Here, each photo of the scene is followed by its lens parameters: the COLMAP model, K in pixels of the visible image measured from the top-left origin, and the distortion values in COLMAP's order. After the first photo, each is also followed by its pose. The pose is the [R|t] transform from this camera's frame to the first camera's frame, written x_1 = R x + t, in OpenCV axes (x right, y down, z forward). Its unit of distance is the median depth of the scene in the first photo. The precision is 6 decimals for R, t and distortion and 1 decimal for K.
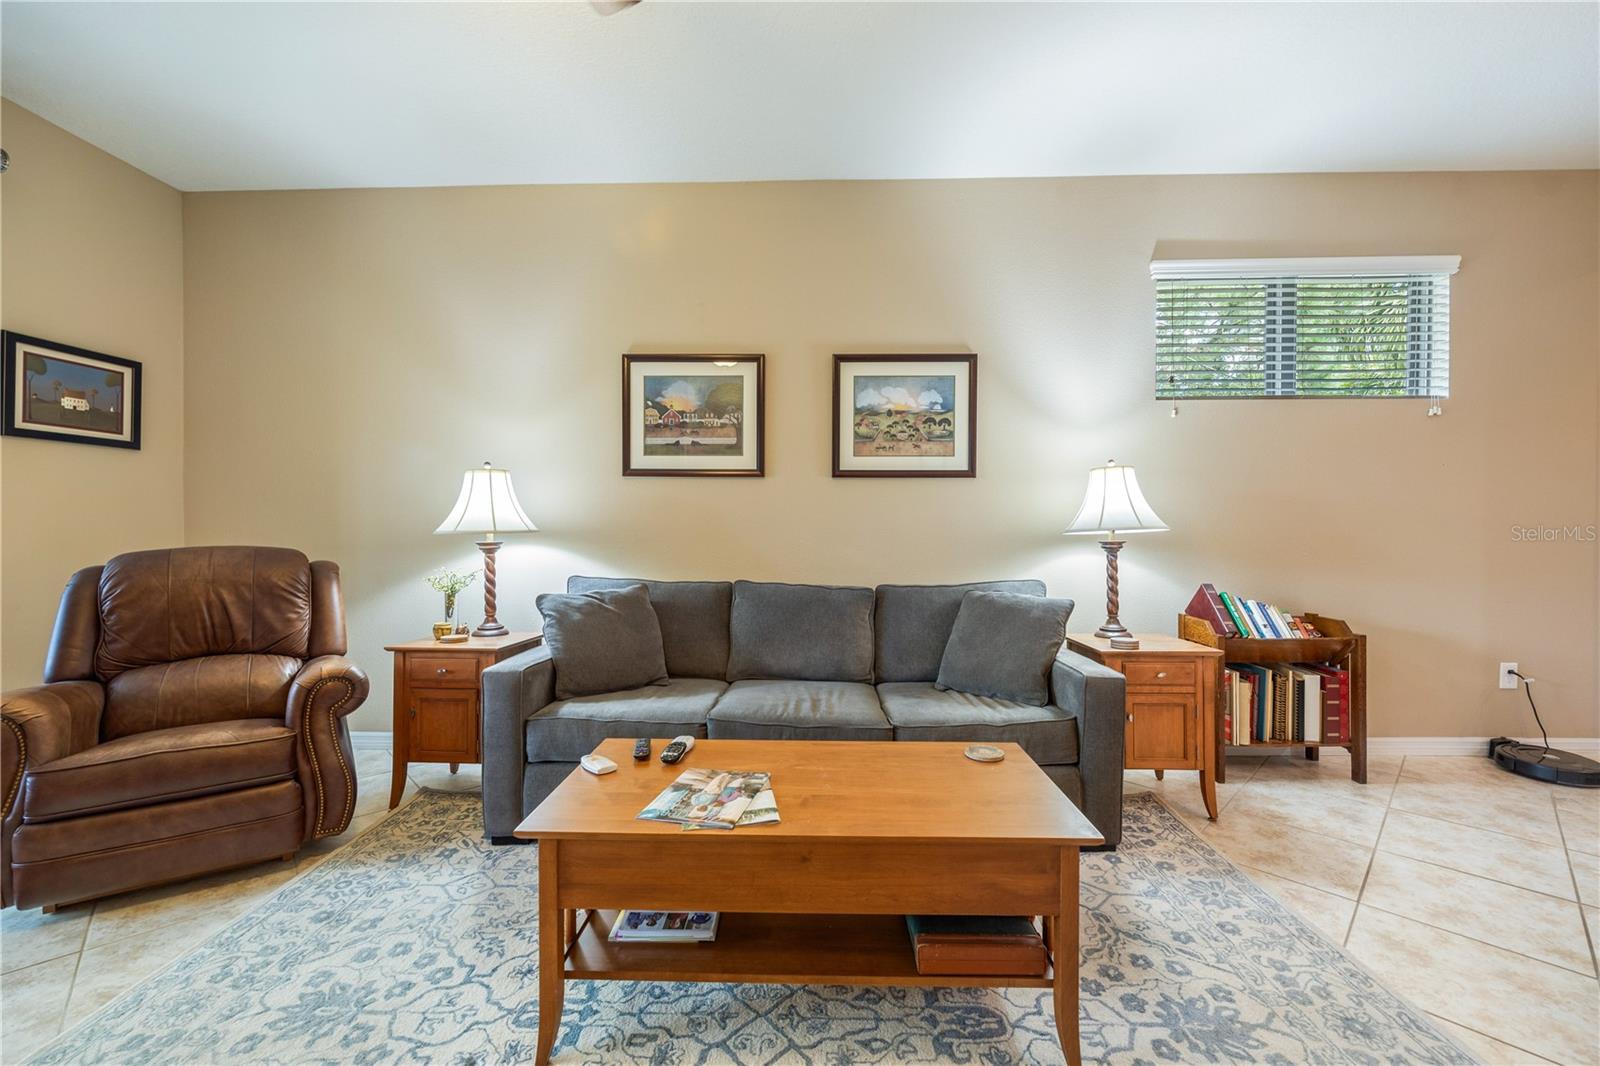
lens RADIAL K [[645.8, 0, 801.8], [0, 645.8, 529.5], [0, 0, 1]] dist [-0.000448, 0.000362]
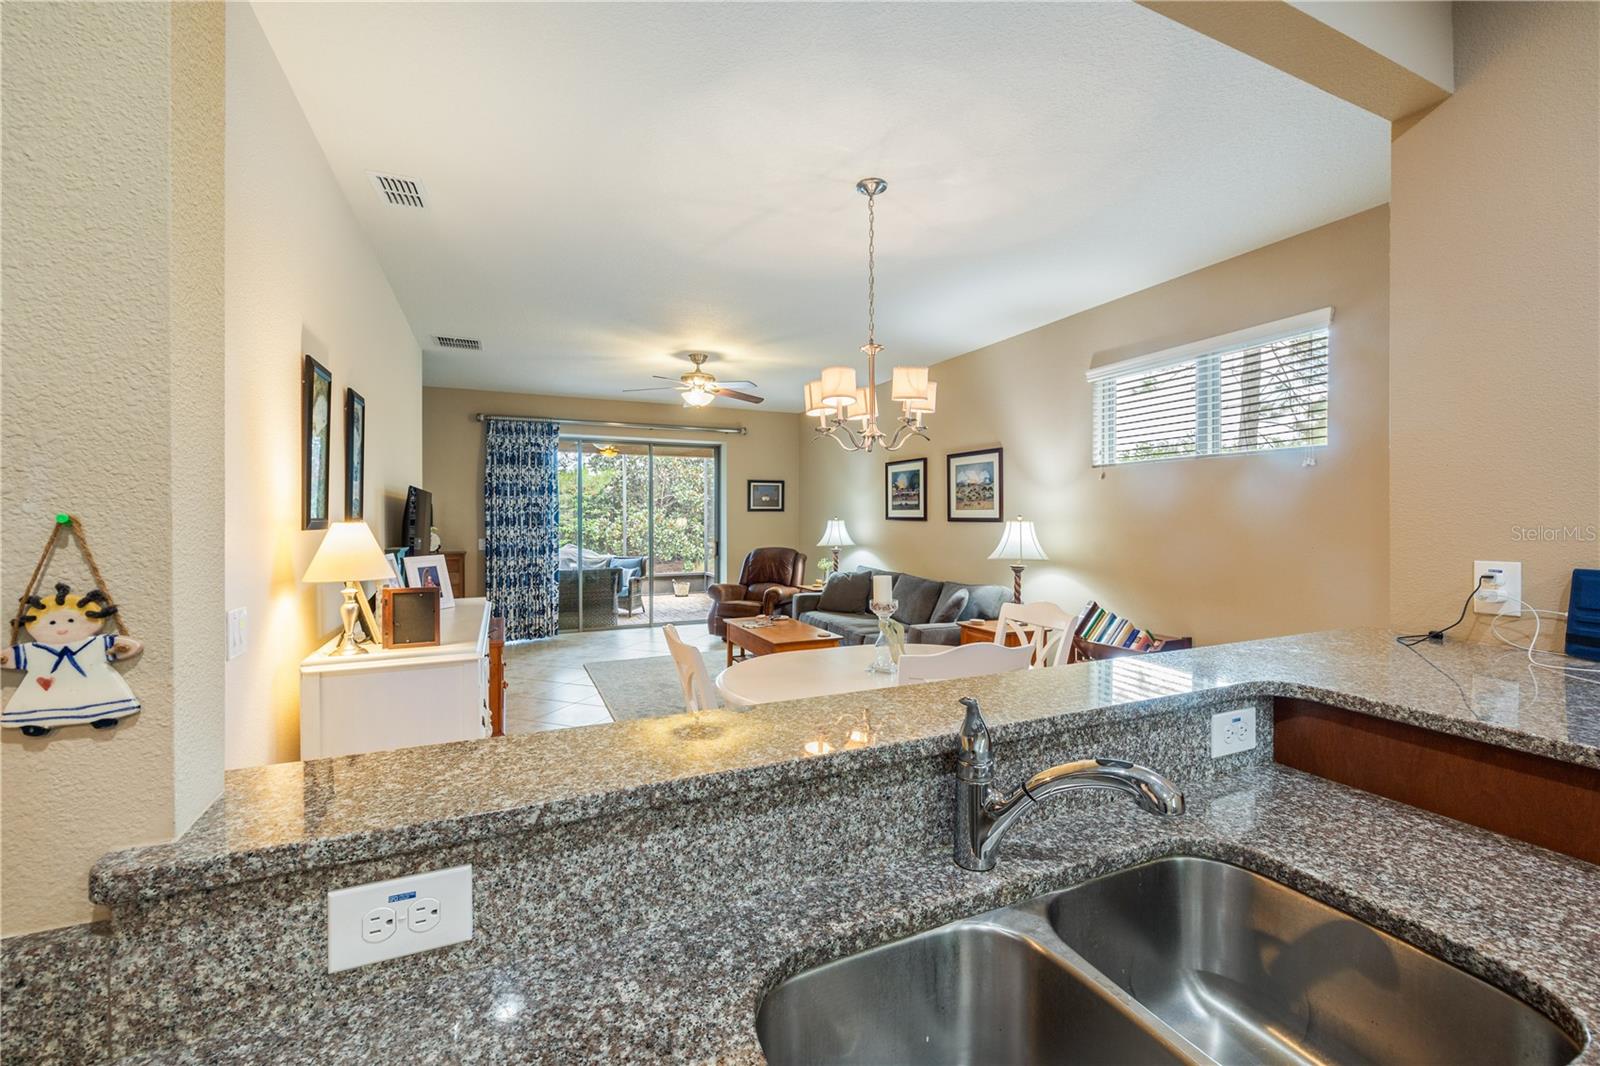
lens RADIAL K [[645.8, 0, 799.6], [0, 645.8, 524.4], [0, 0, 1]] dist [-0.000448, 0.000362]
pose [[0.440091, 0.009567, -0.897902, 1.512474], [-0.002345, 0.999952, 0.009505, -0.089367], [0.897950, -0.002078, 0.440093, -0.187119]]
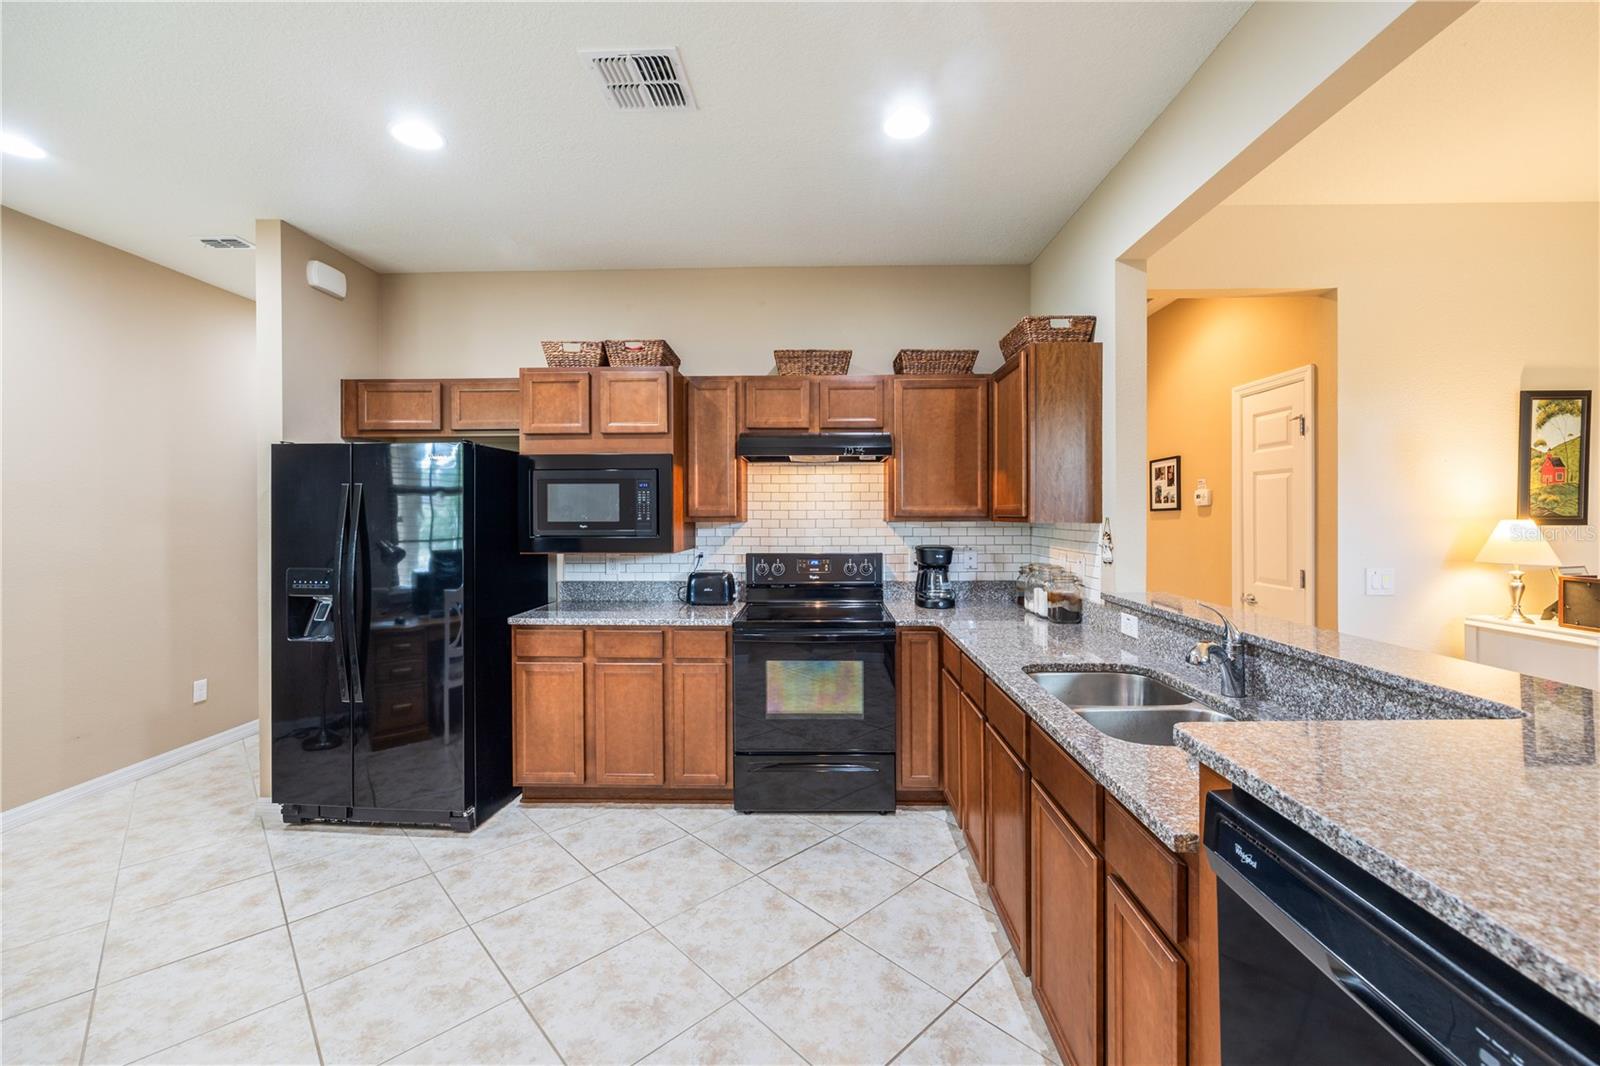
lens RADIAL K [[645.8, 0, 799.2], [0, 645.8, 517.9], [0, 0, 1]] dist [-0.000448, 0.000362]
pose [[-0.999979, 0.005522, -0.003293, 1.671270], [0.005483, 0.999916, 0.011741, -0.101498], [0.003357, 0.011723, -0.999926, 0.558536]]
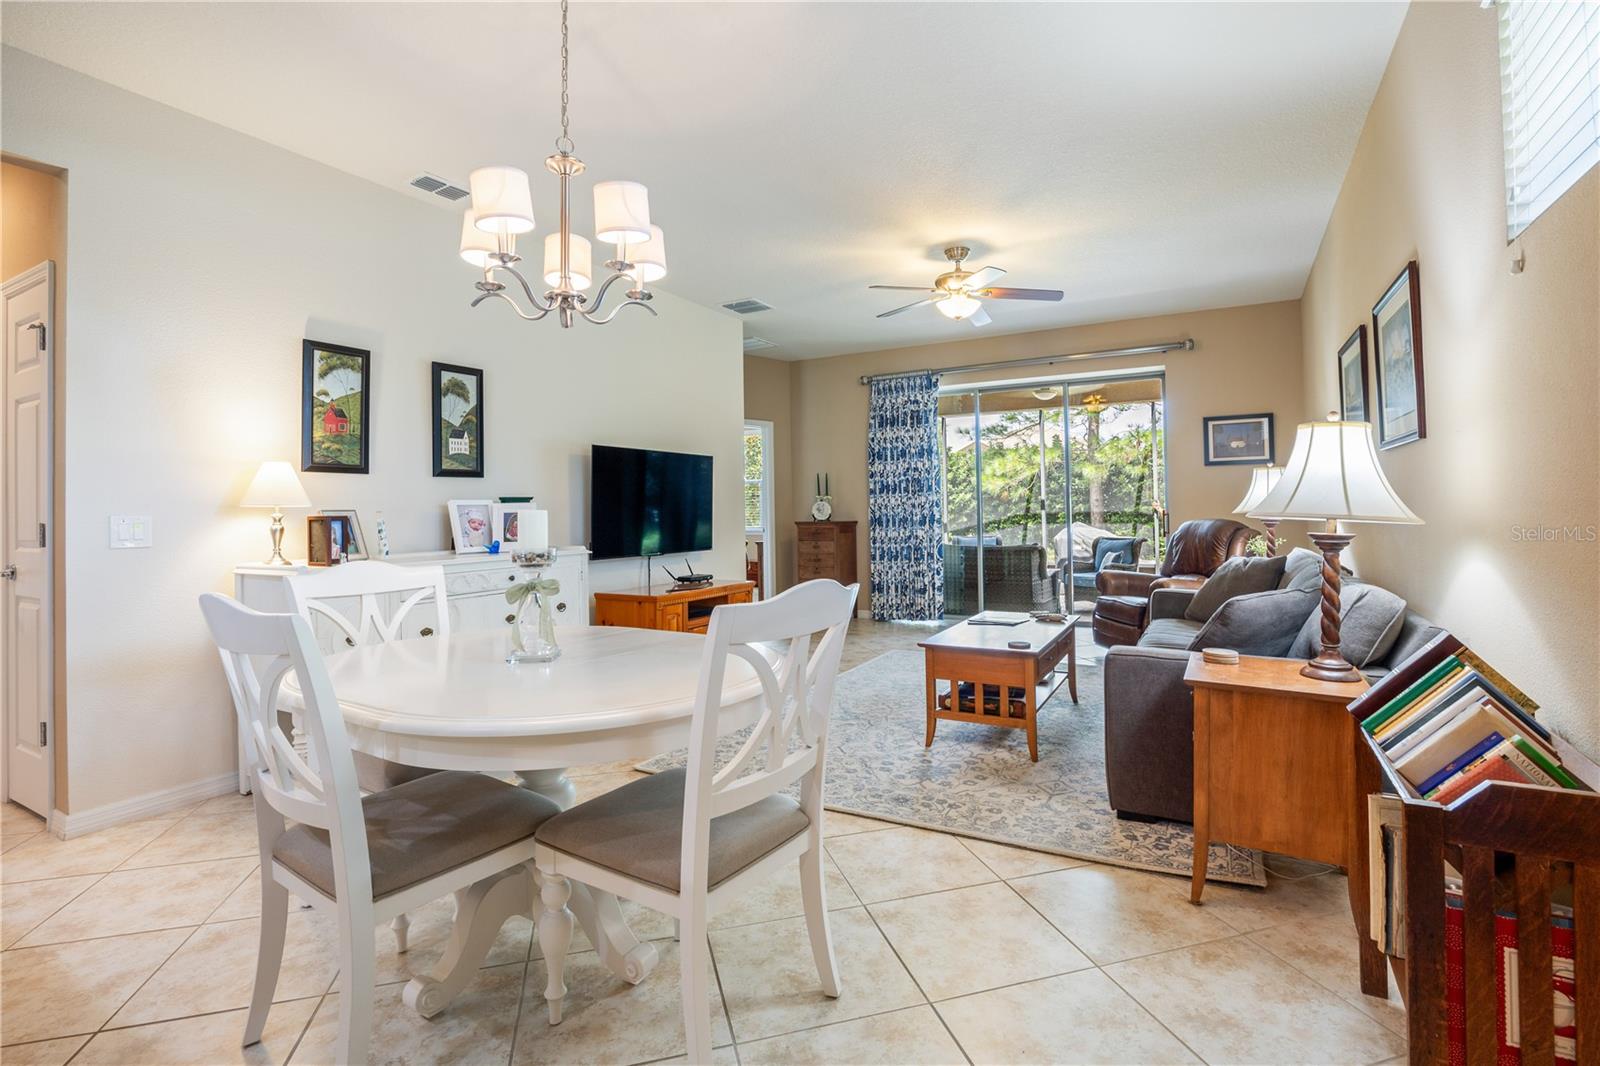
lens RADIAL K [[729.2, 0, 813.7], [0, 729.2, 501.3], [0, 0, 1]] dist [-0.024901, -0.000651]
pose [[-0.462730, -0.003799, -0.886491, 1.222197], [0.011841, 0.999875, -0.010465, -0.013020], [0.886420, -0.015339, -0.462627, 0.767457]]
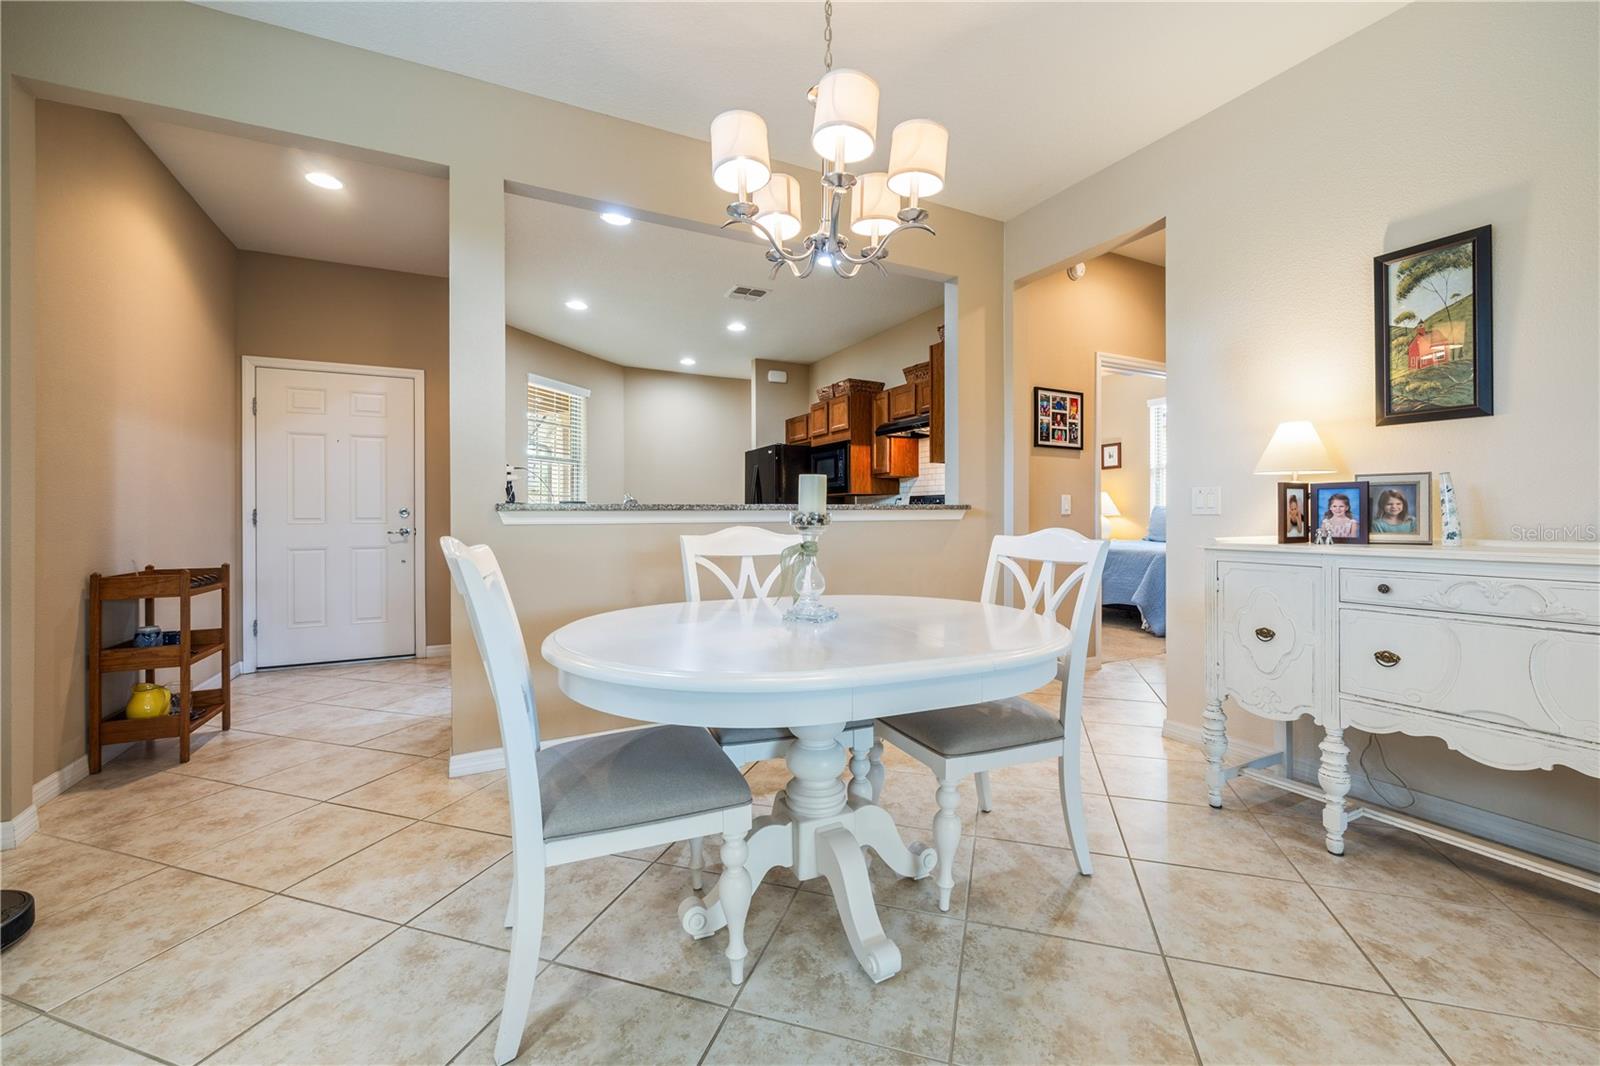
lens RADIAL K [[645.8, 0, 806.7], [0, 645.8, 511.0], [0, 0, 1]] dist [-0.000448, 0.000362]
pose [[-0.486300, 0.006219, 0.873770, 0.328075], [0.005895, 0.999975, -0.003836, 0.019295], [-0.873772, 0.003285, -0.486325, 0.560515]]
